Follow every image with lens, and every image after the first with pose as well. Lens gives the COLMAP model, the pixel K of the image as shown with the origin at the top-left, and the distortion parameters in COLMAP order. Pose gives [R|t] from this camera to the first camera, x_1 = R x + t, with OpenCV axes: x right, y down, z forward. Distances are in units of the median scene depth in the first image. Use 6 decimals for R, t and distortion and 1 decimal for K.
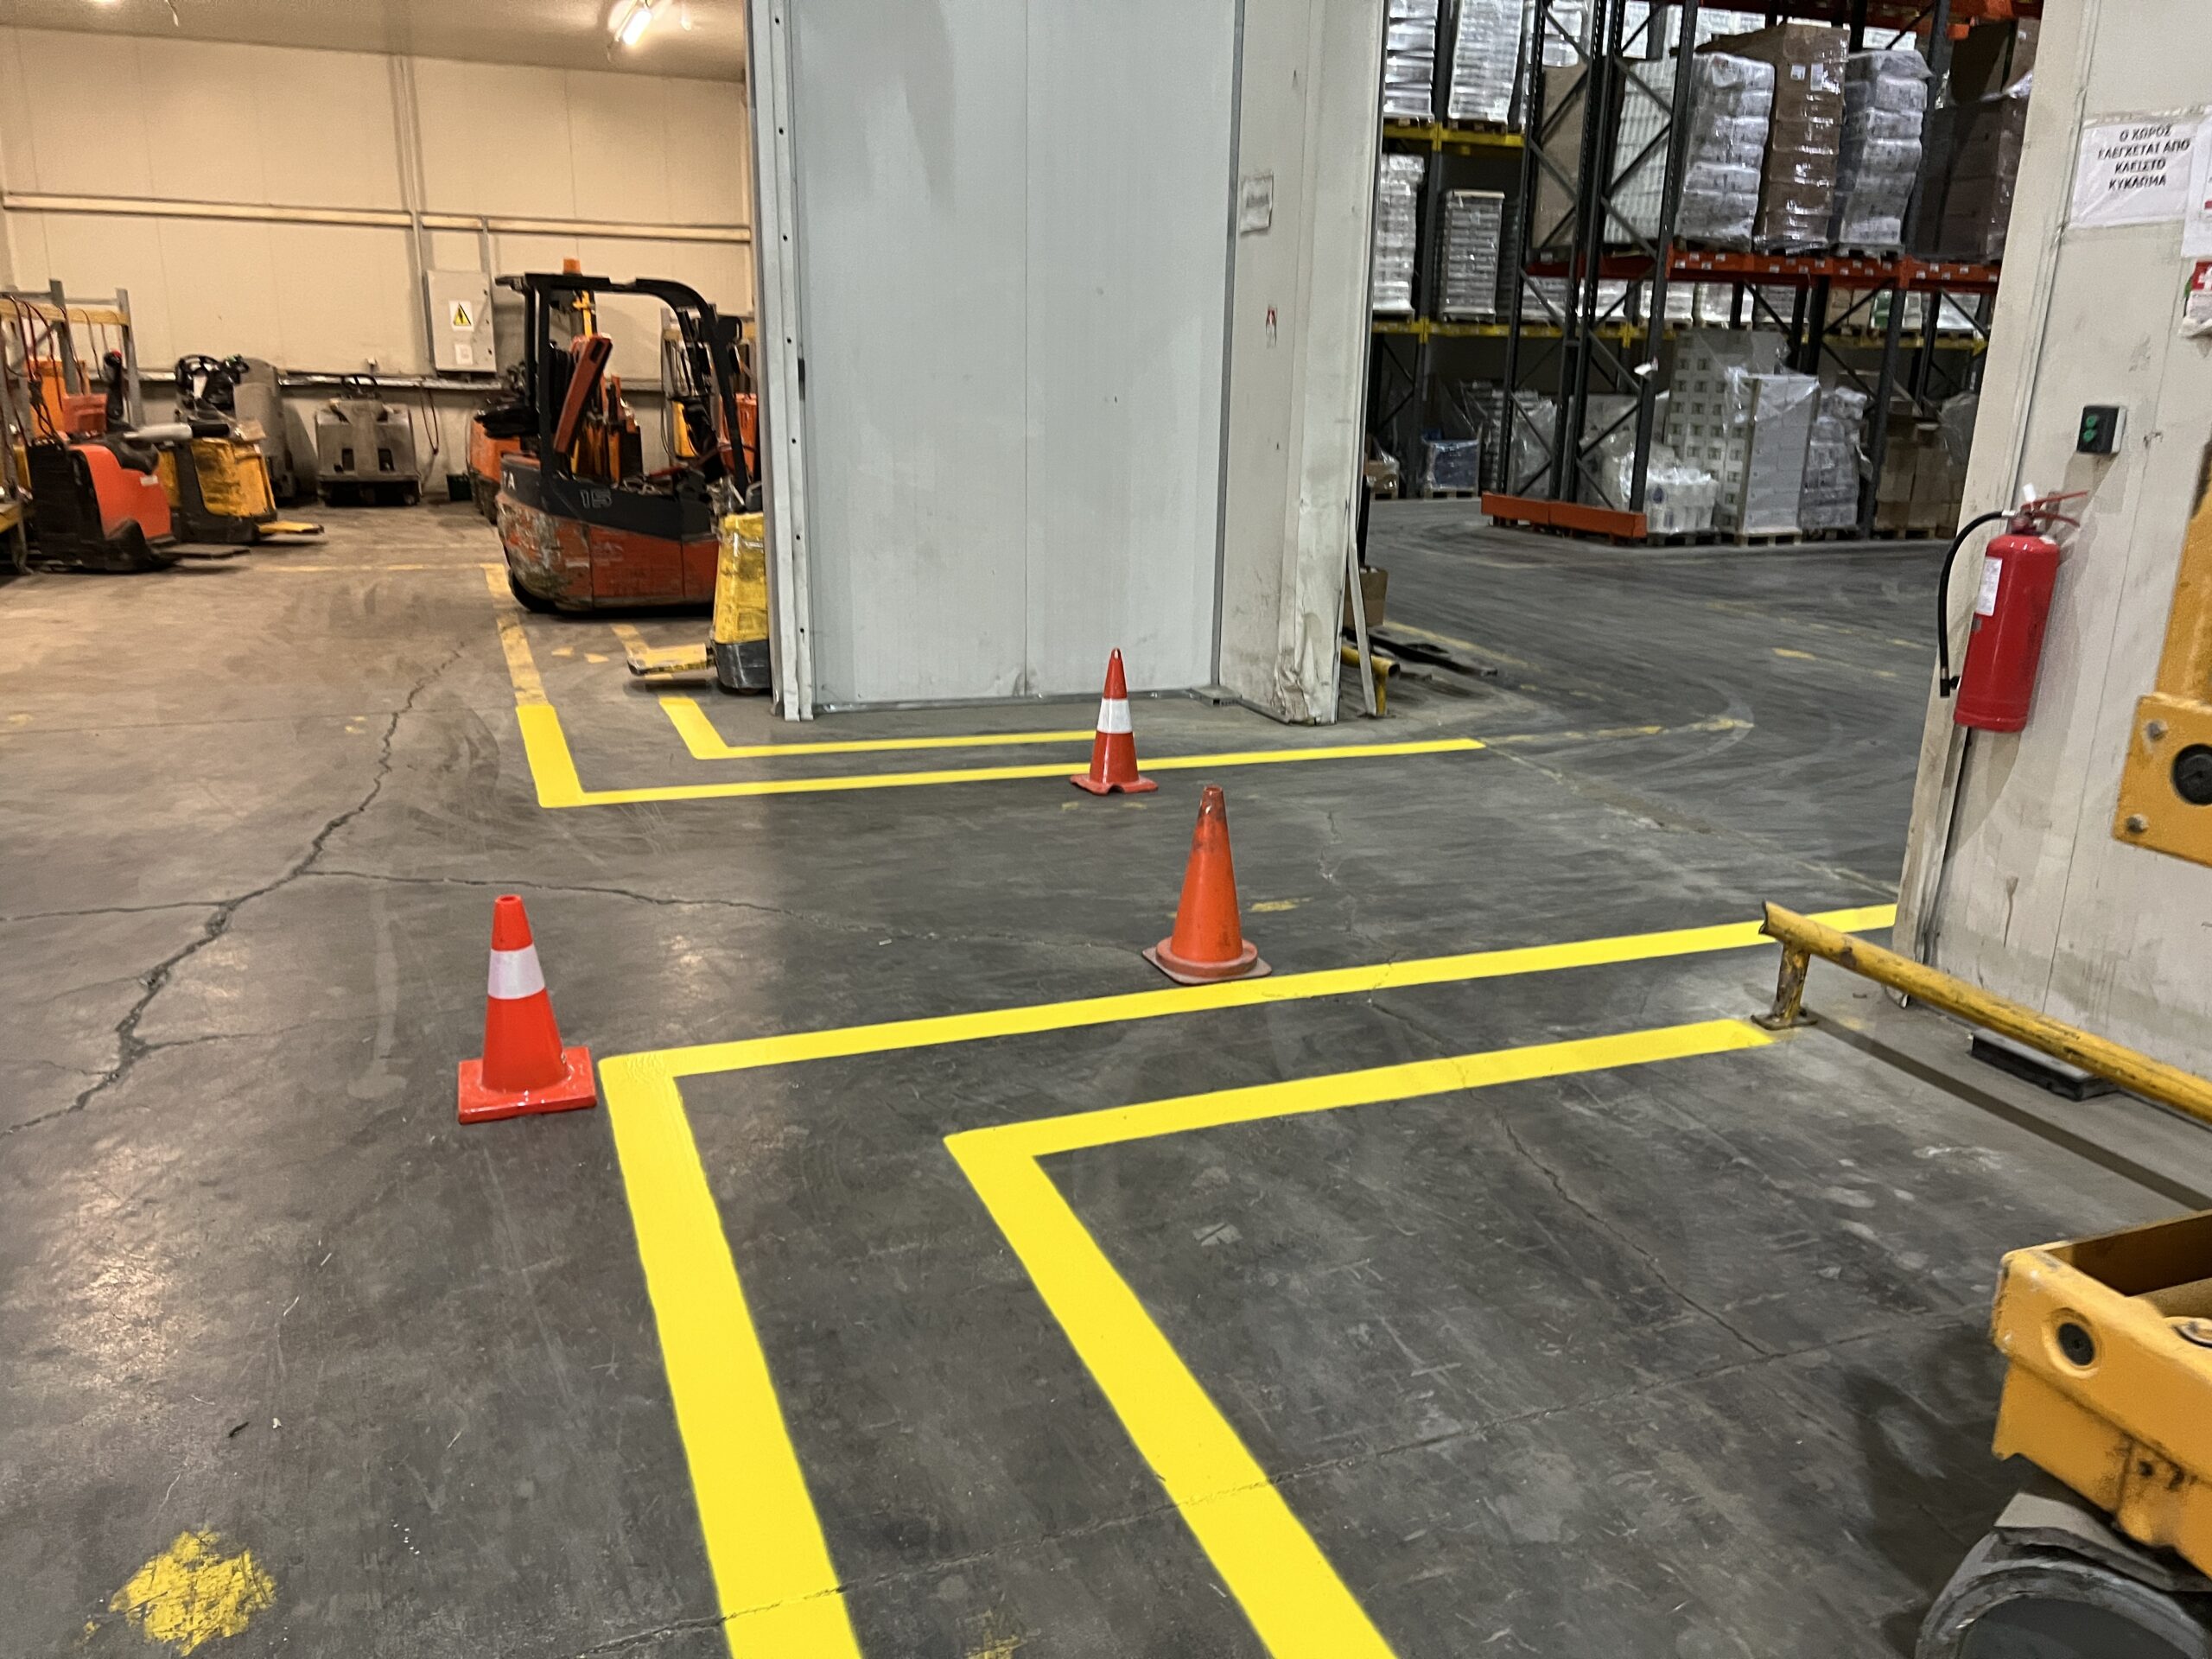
lens RADIAL K [[1644.3, 0, 1114.1], [0, 1644.3, 840.7], [0, 0, 1]] dist [0.023863, -0.037643]
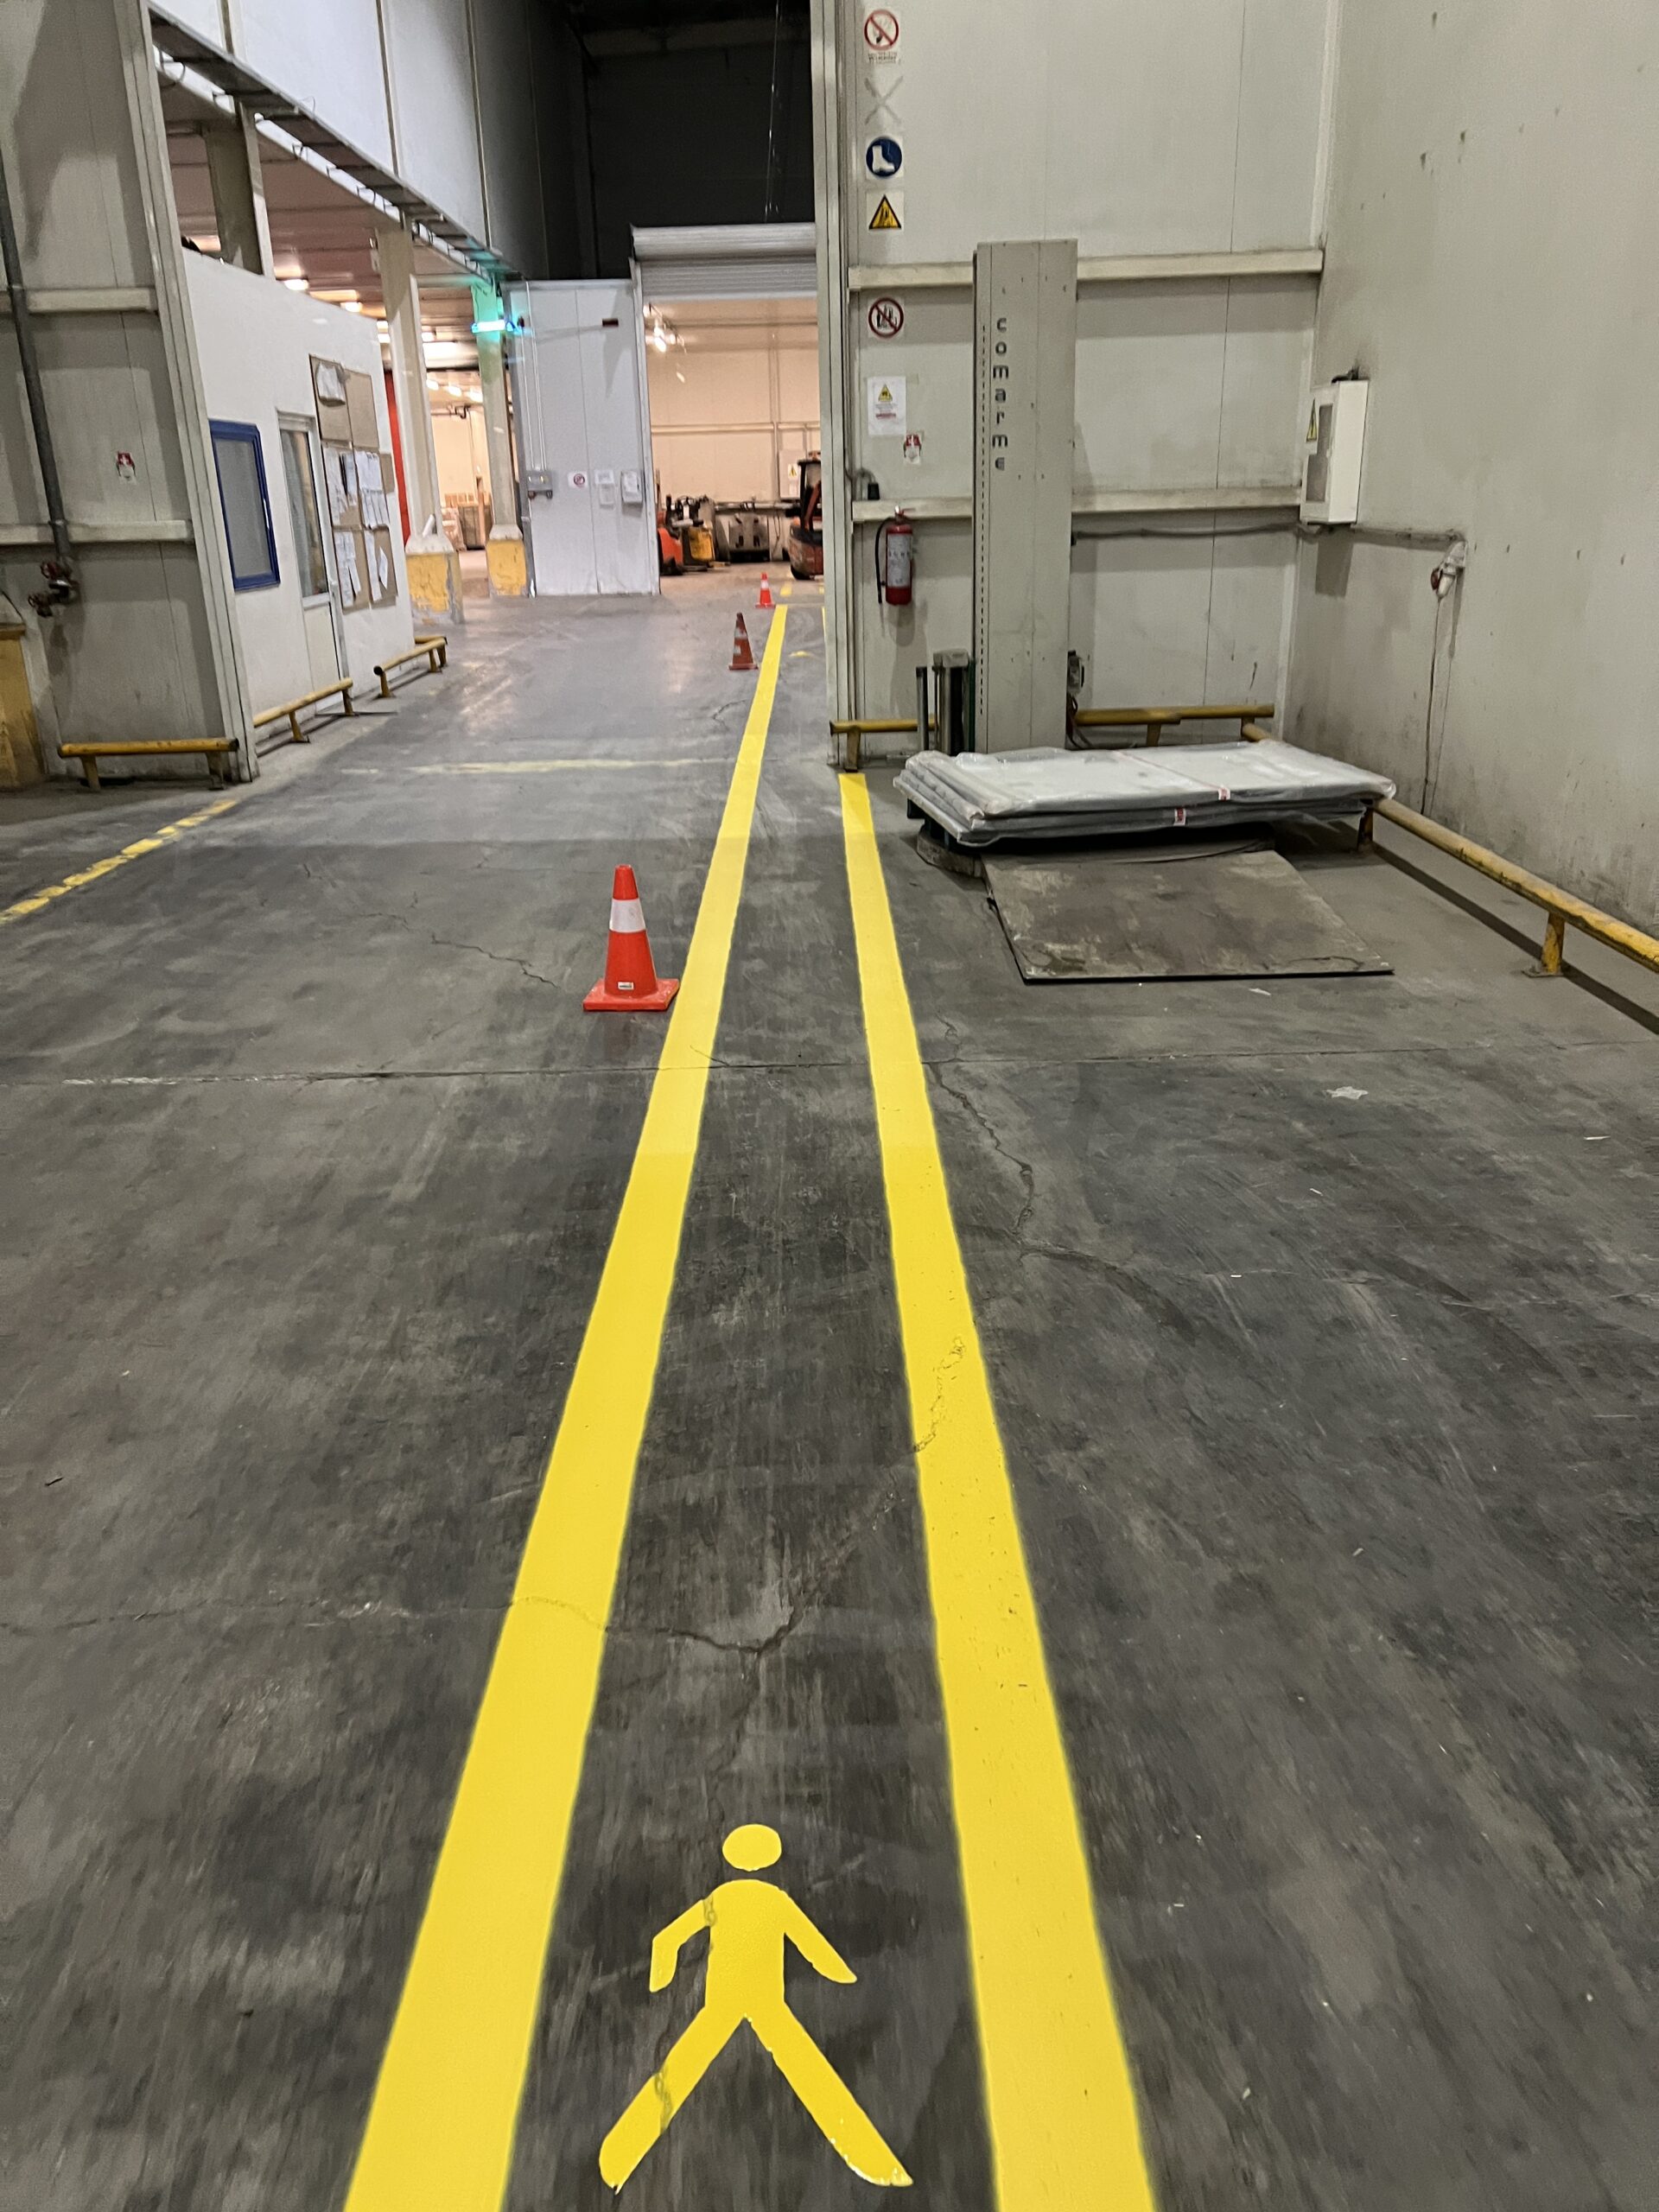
lens RADIAL K [[1644.3, 0, 808.1], [0, 1644.3, 1113.0], [0, 0, 1]] dist [0.023863, -0.037643]
pose [[0.928104, 0.084650, -0.362570, 0.505610], [-0.054919, 0.994284, 0.091557, 0.335365], [0.368248, -0.065062, 0.927448, -1.111106]]
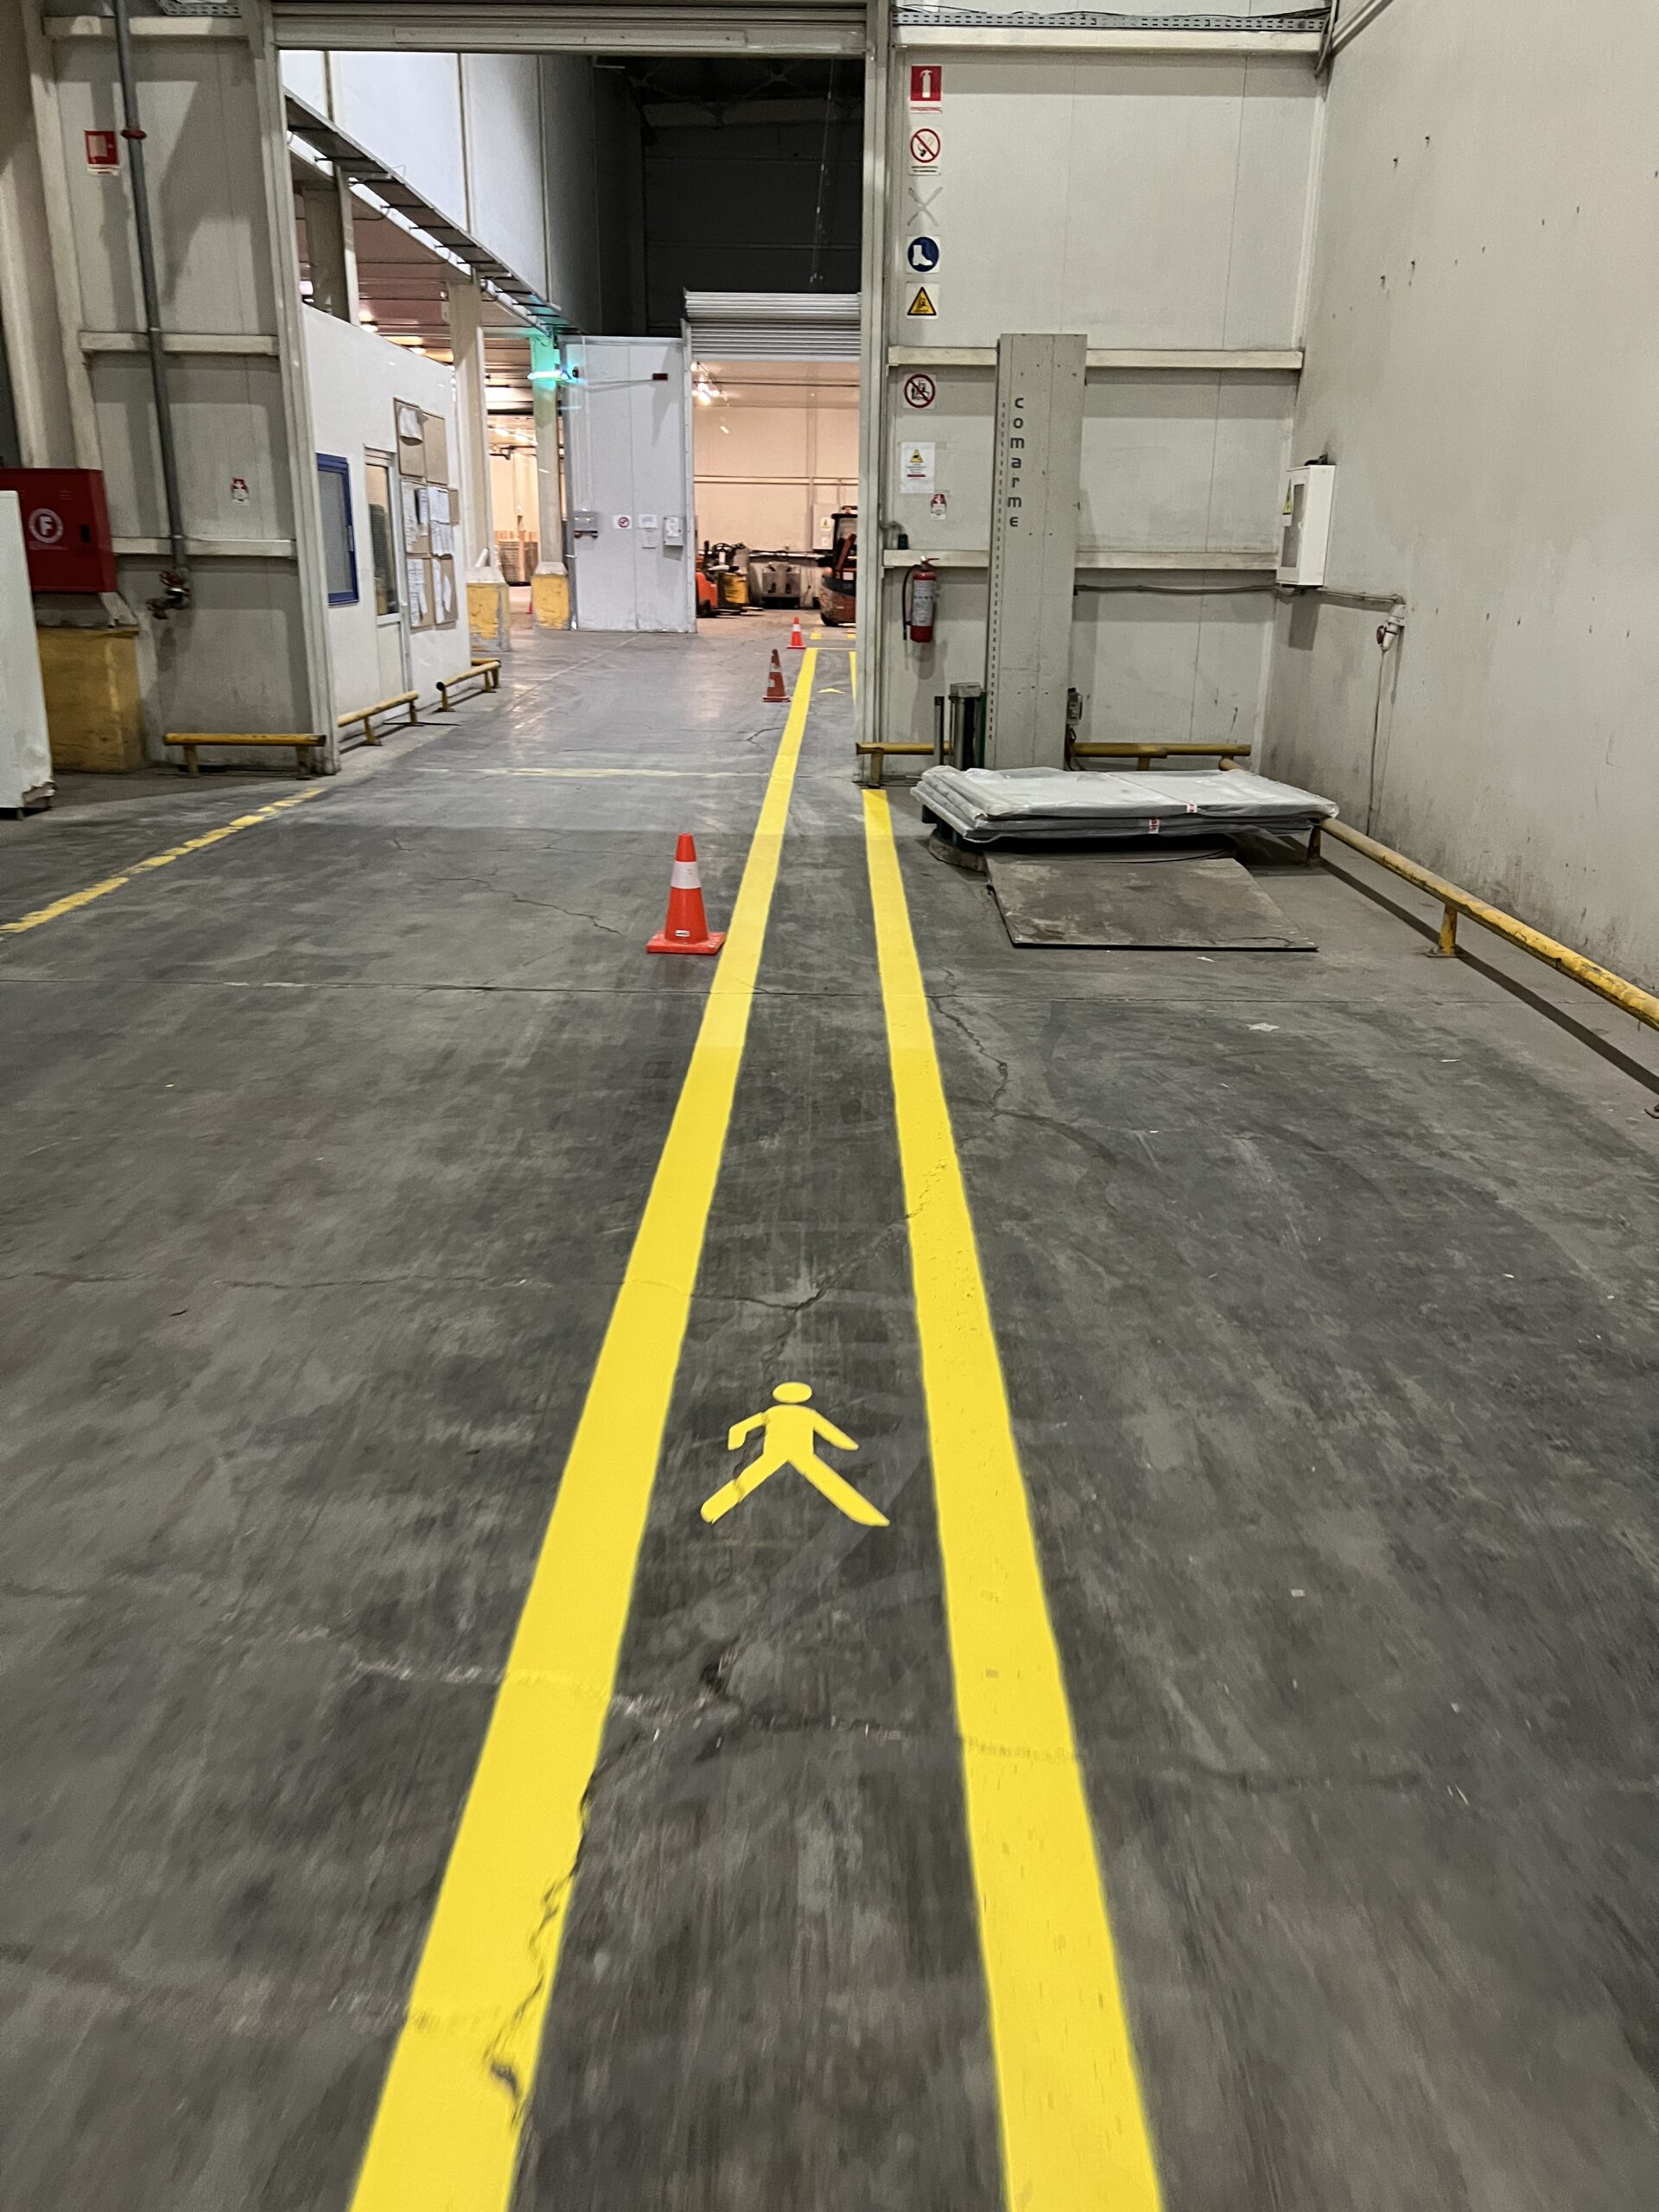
lens RADIAL K [[1644.3, 0, 837.4], [0, 1644.3, 1102.3], [0, 0, 1]] dist [0.023863, -0.037643]
pose [[0.929274, 0.109189, -0.352884, 0.528875], [-0.095353, 0.993844, 0.056413, 0.356168], [0.356871, -0.018775, 0.933965, -1.174039]]
